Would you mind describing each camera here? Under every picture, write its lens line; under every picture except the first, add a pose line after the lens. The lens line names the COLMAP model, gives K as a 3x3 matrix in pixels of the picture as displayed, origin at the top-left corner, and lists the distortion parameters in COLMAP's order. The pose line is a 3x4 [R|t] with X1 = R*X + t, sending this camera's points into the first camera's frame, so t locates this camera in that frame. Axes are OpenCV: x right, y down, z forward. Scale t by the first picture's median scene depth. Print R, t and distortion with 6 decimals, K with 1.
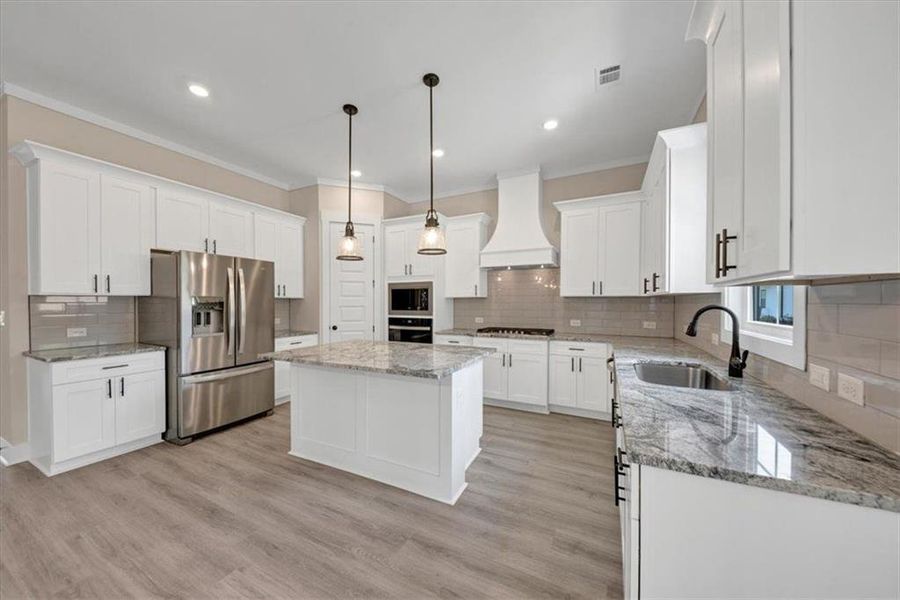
lens RADIAL K [[290.3, 0, 464.6], [0, 290.3, 302.0], [0, 0, 1]] dist [0.000078, -0.000058]
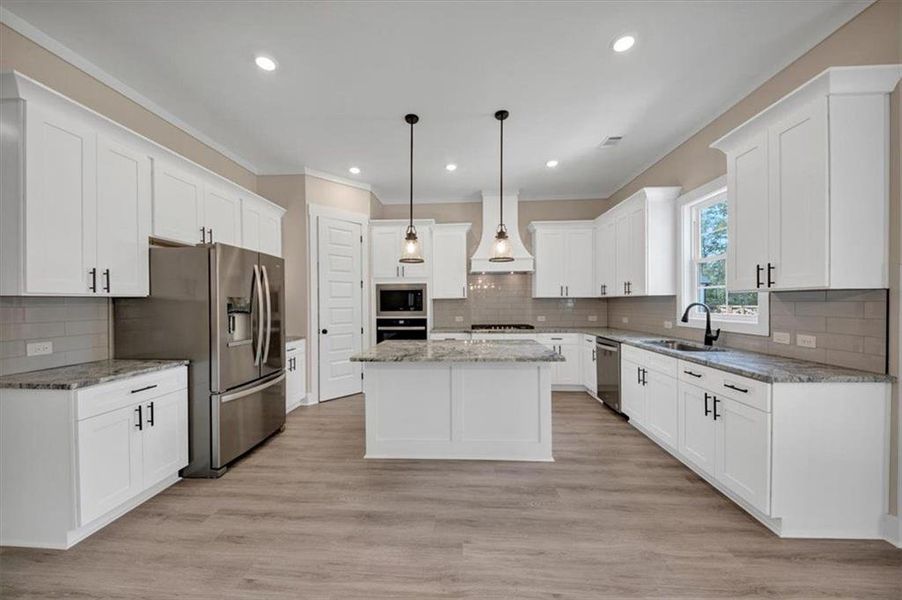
lens RADIAL K [[280.8, 0, 461.2], [0, 280.8, 301.5], [0, 0, 1]] dist [0.001351, 0.000008]
pose [[0.931807, -0.005076, 0.362918, -0.512641], [0.006757, 0.999972, -0.003361, -0.000584], [-0.362890, 0.005584, 0.931815, -0.002763]]
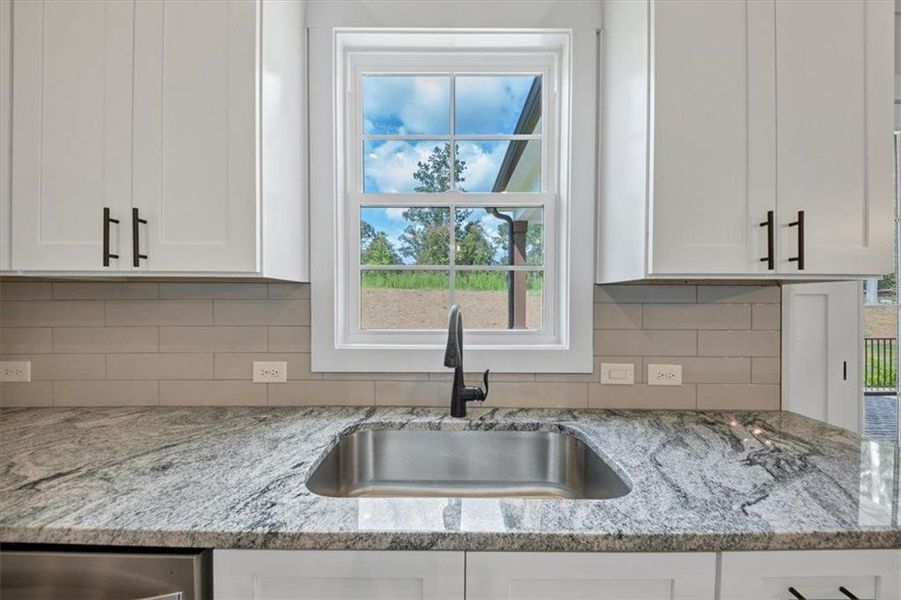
lens RADIAL K [[326.9, 0, 450.5], [0, 326.9, 300.0], [0, 0, 1]] dist [0.000064, -0.000028]
pose [[-0.426967, -0.001063, 0.904266, 0.145240], [-0.004095, 0.999991, -0.000758, -0.000072], [-0.904258, -0.004026, -0.426968, 0.679412]]
